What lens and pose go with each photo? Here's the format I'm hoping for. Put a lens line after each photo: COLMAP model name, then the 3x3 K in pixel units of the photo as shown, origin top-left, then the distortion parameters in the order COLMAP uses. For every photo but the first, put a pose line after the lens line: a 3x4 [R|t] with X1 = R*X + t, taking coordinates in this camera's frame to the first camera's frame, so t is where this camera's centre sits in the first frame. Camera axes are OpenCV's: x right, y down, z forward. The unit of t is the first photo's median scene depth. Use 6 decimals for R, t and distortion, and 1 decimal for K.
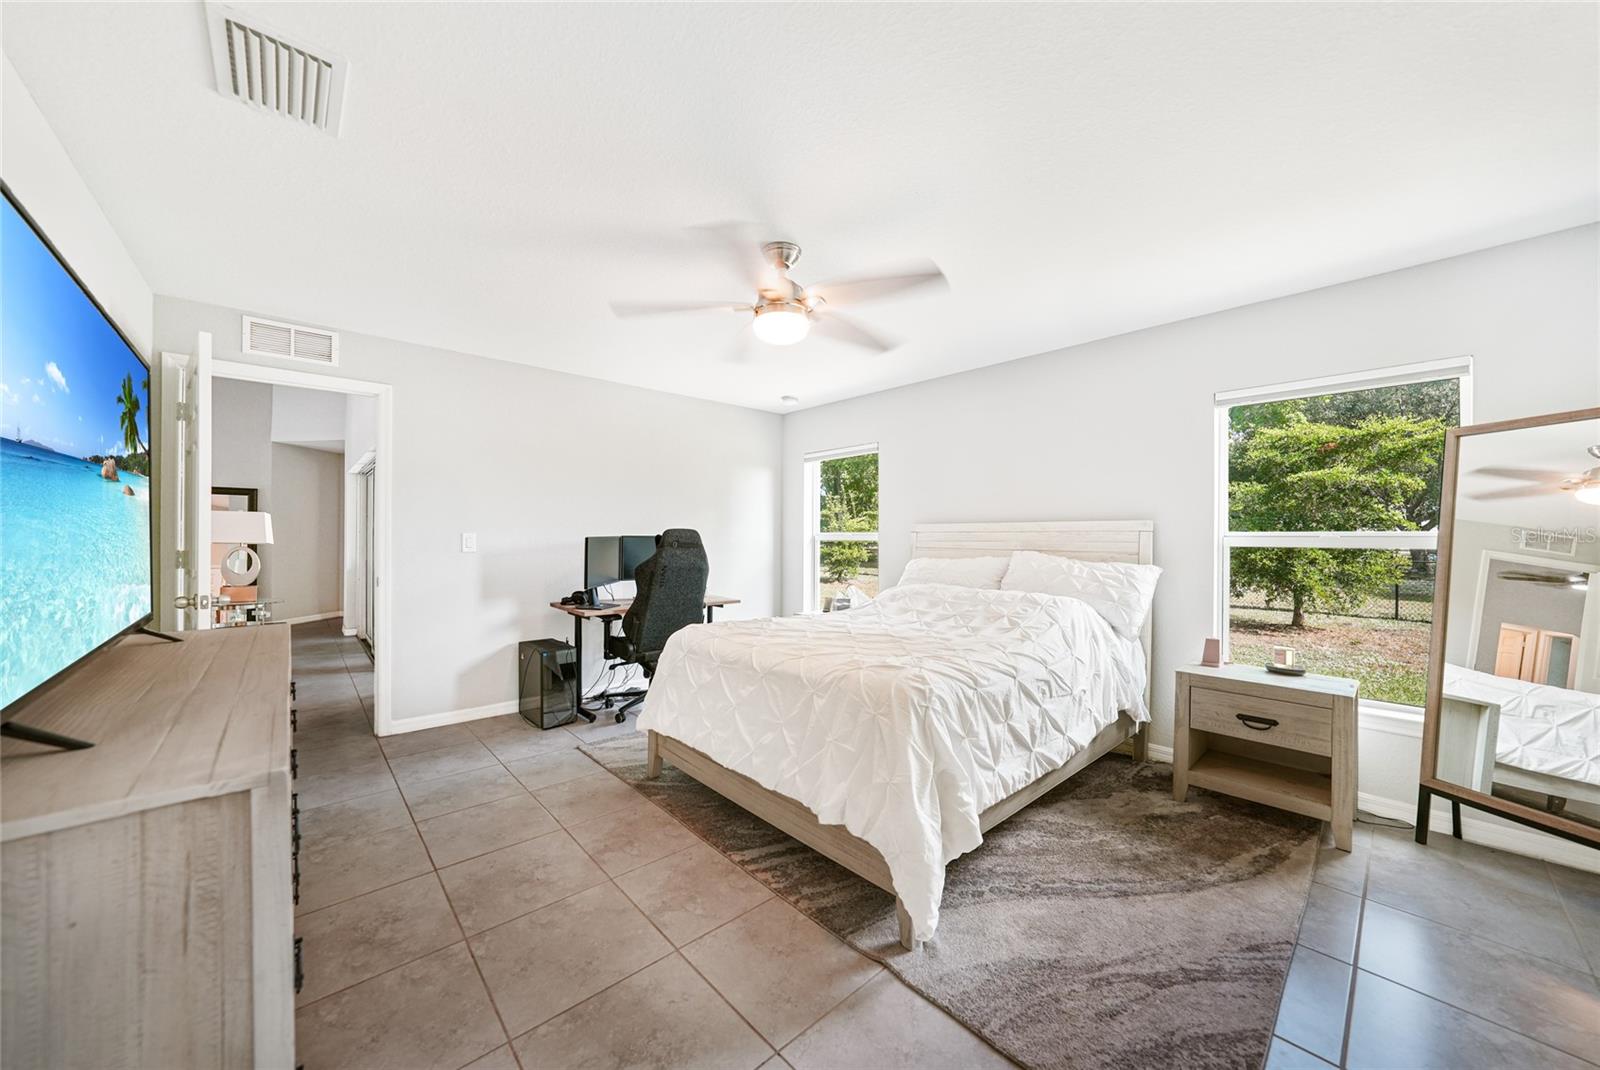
lens RADIAL K [[561.2, 0, 801.3], [0, 561.2, 526.6], [0, 0, 1]] dist [-0.027121, 0.006012]
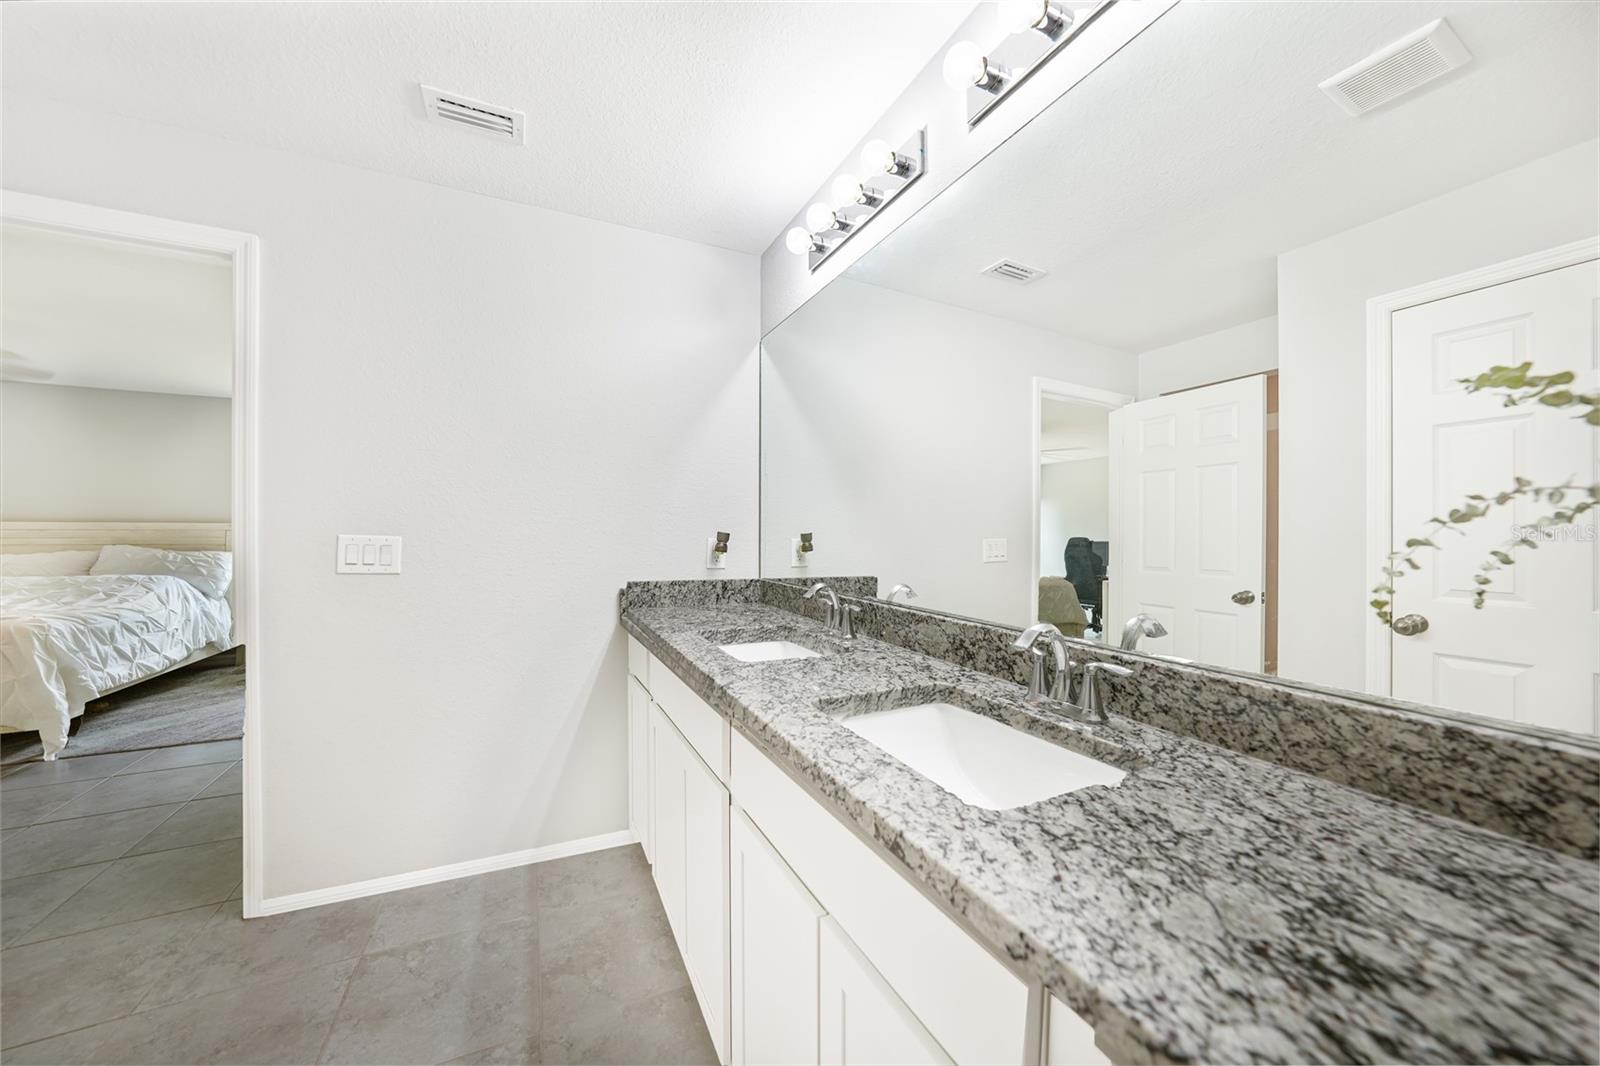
lens RADIAL K [[561.2, 0, 803.6], [0, 561.2, 540.1], [0, 0, 1]] dist [-0.027121, 0.006012]
pose [[0.264613, -0.015399, 0.964232, -0.536020], [-0.014362, 0.999699, 0.019906, -0.021620], [-0.964248, -0.019116, 0.264312, -1.167793]]
